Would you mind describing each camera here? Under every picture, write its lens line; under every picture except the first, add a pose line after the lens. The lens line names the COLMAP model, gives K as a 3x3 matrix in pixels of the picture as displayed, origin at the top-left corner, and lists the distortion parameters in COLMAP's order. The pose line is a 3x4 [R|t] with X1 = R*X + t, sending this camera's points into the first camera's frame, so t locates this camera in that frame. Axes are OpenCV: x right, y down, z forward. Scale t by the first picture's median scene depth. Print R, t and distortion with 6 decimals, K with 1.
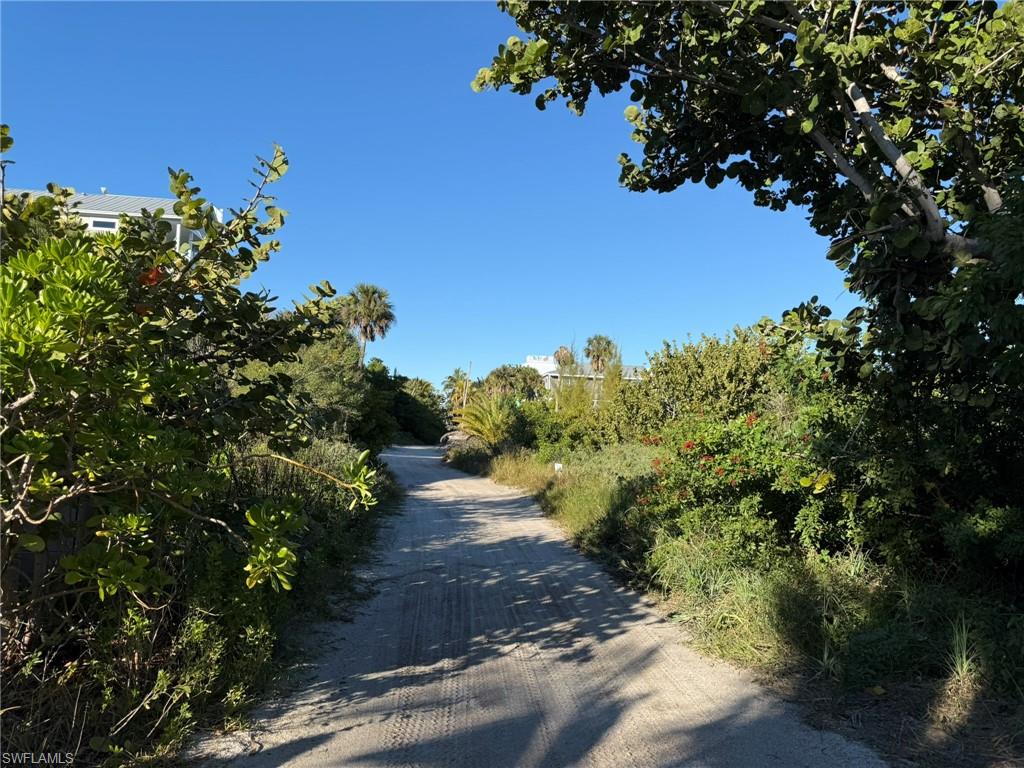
lens RADIAL K [[703.2, 0, 511.1], [0, 703.2, 388.8], [0, 0, 1]] dist [0.117013, -0.220087]
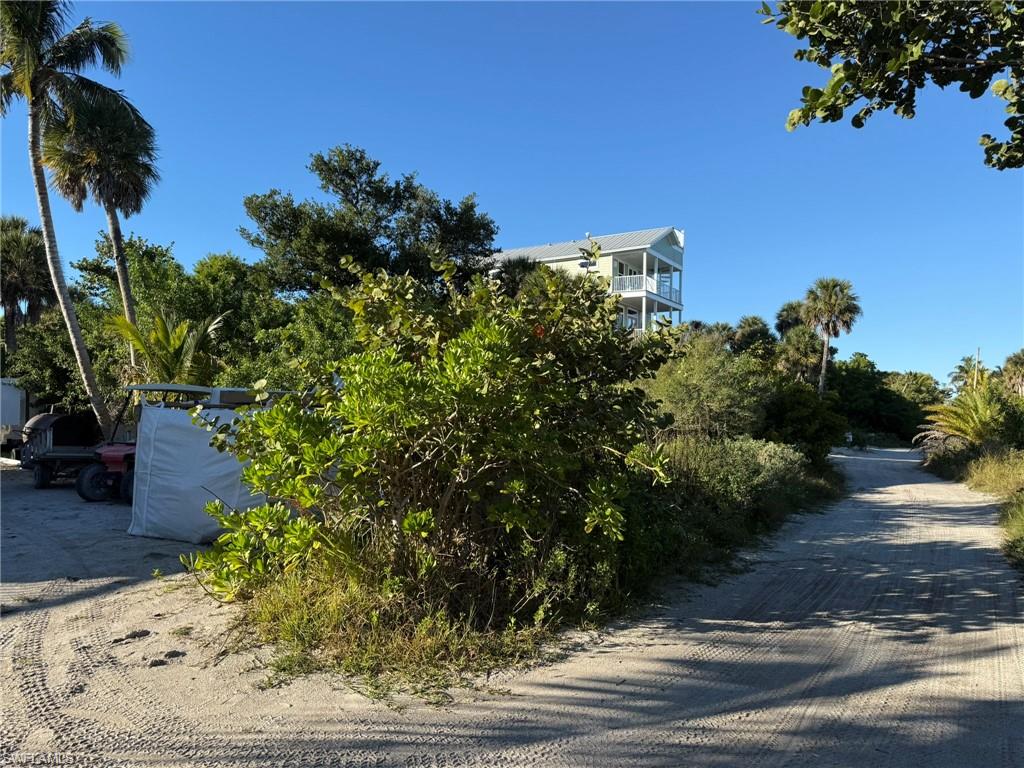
lens RADIAL K [[728.2, 0, 517.4], [0, 728.2, 388.3], [0, 0, 1]] dist [0.005630, -0.019229]
pose [[0.794017, -0.052315, -0.605641, 0.156193], [0.049998, 0.998535, -0.020704, -0.001602], [0.605836, -0.013841, 0.795469, -0.107030]]
